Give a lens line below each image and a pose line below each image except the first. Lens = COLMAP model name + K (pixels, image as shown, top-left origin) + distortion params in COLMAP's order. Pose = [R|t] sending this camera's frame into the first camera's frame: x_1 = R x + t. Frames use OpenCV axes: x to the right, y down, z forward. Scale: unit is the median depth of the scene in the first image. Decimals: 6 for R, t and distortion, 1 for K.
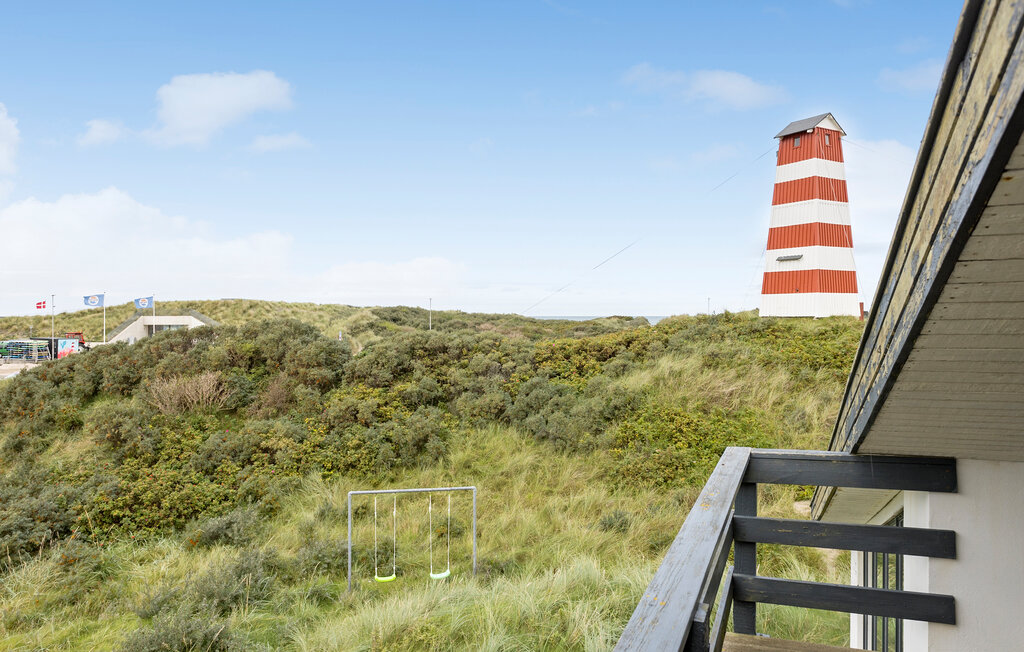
lens RADIAL K [[686.1, 0, 512.0], [0, 686.1, 326.0], [0, 0, 1]] dist [-0.000747, 0.000024]
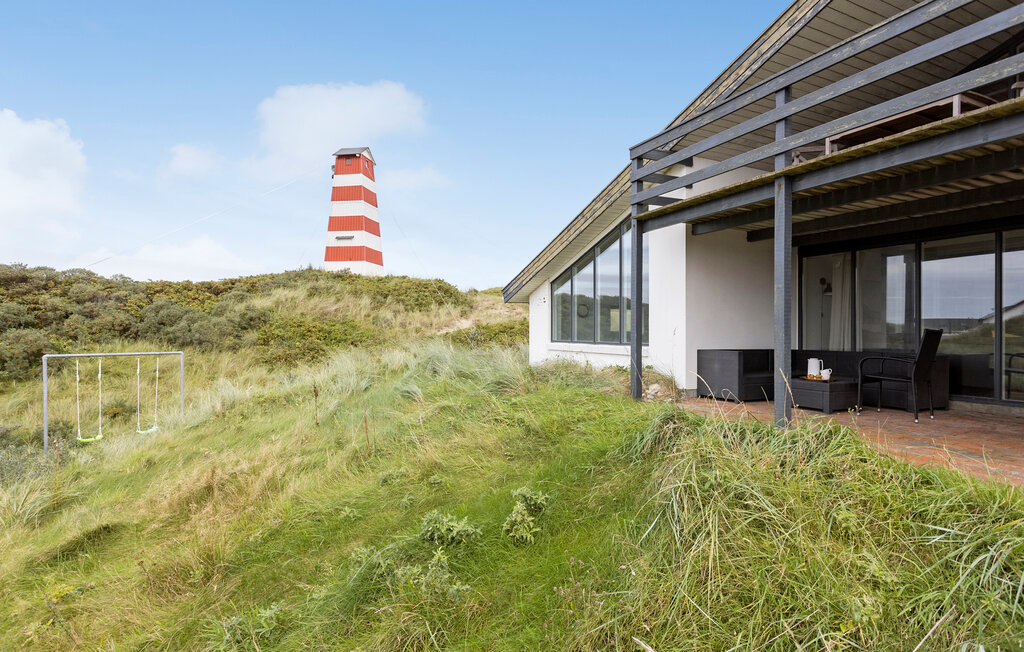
lens RADIAL K [[497.1, 0, 512.0], [0, 497.1, 326.0], [0, 0, 1]] dist [0.000356, 0.000092]
pose [[0.672954, 0.004002, 0.739674, -0.185944], [-0.004992, 0.999987, -0.000869, 0.116067], [-0.739668, -0.003108, 0.672965, 0.011482]]
